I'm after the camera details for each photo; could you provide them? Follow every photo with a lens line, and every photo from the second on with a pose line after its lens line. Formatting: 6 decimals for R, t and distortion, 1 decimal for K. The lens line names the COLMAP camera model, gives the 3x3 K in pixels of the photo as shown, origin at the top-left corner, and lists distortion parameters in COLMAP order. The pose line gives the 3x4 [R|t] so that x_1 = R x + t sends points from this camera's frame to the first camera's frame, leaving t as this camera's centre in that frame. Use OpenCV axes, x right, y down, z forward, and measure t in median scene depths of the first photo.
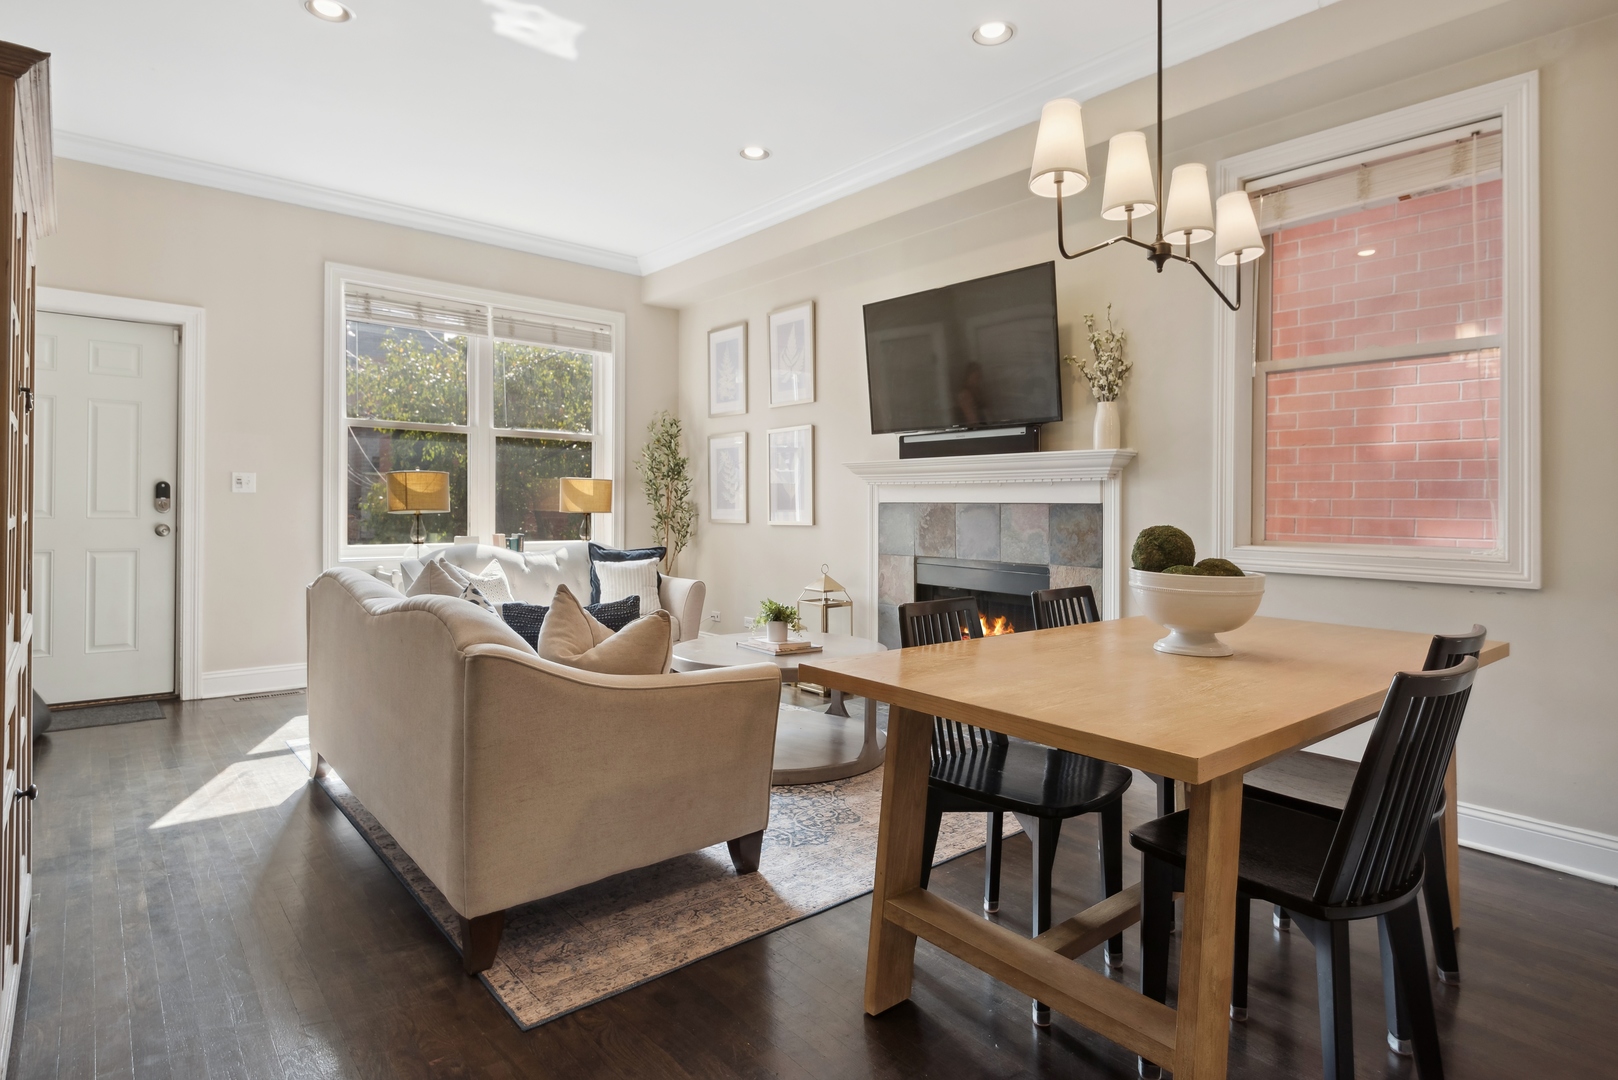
lens RADIAL K [[904.5, 0, 808.6], [0, 904.5, 505.6], [0, 0, 1]] dist [0.028743, -0.016680]
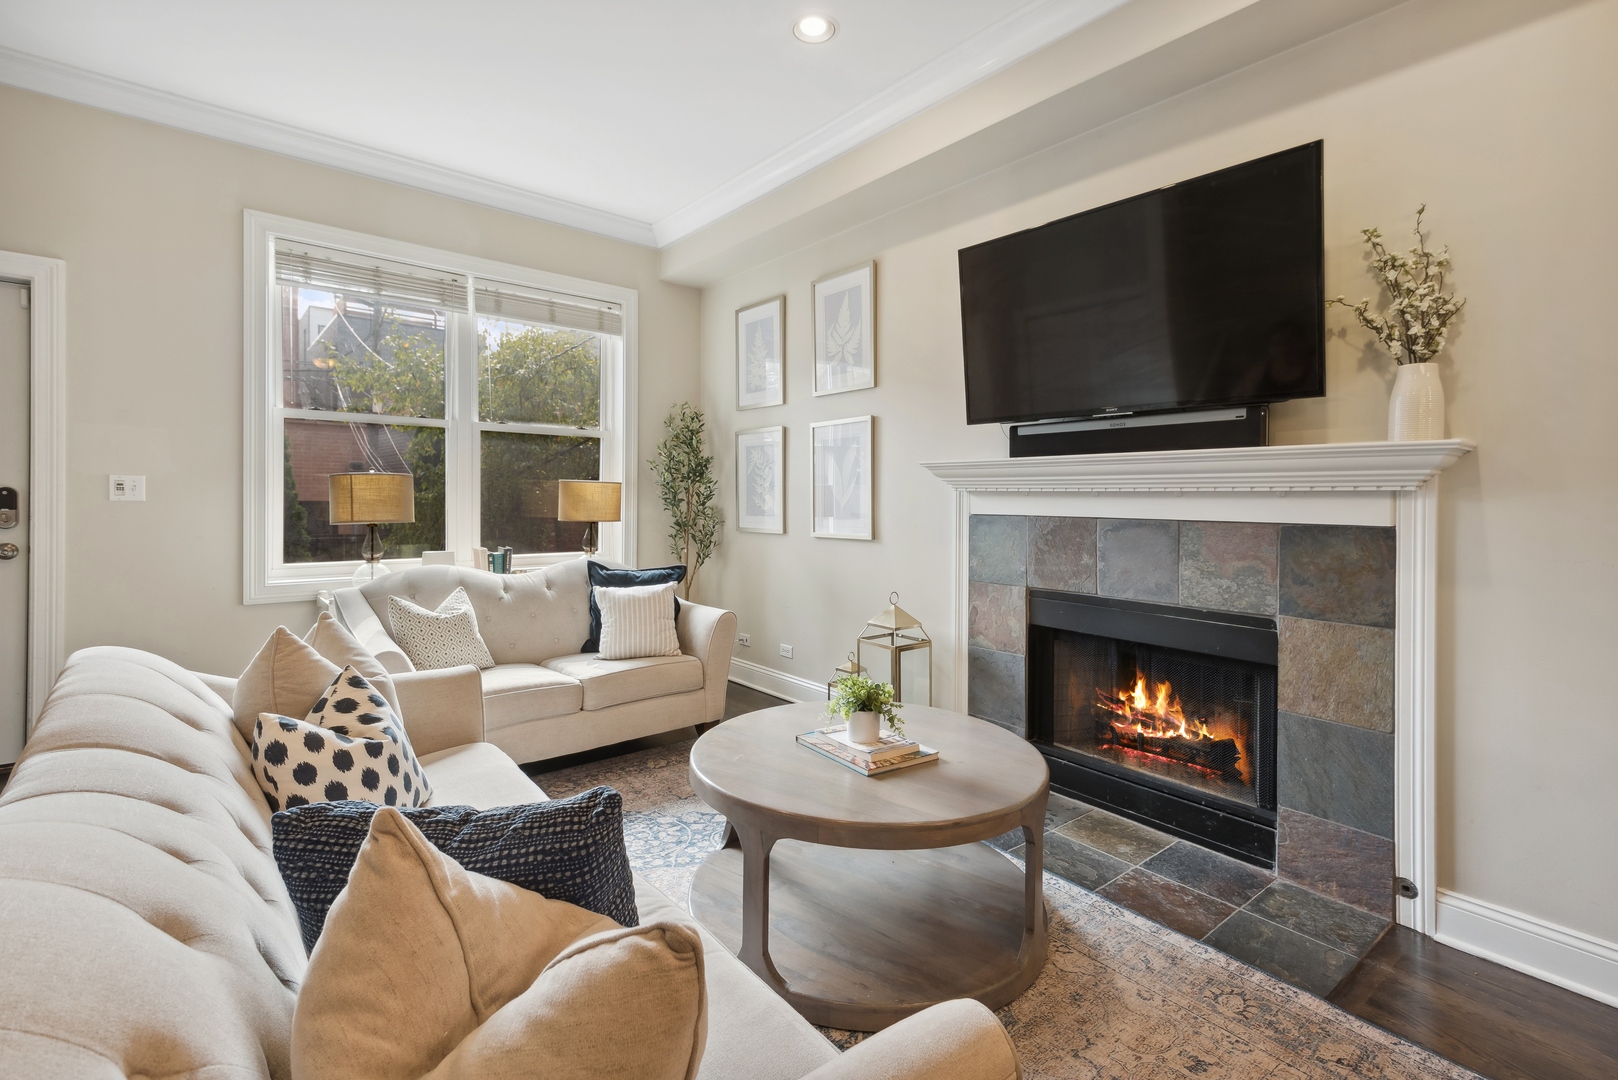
lens RADIAL K [[741.3, 0, 804.5], [0, 741.3, 487.5], [0, 0, 1]] dist [0.024374, -0.011394]
pose [[0.999888, 0.001690, 0.014897, -0.074662], [-0.001463, 0.999883, -0.015255, -0.016949], [-0.014921, 0.015232, 0.999773, 0.391082]]
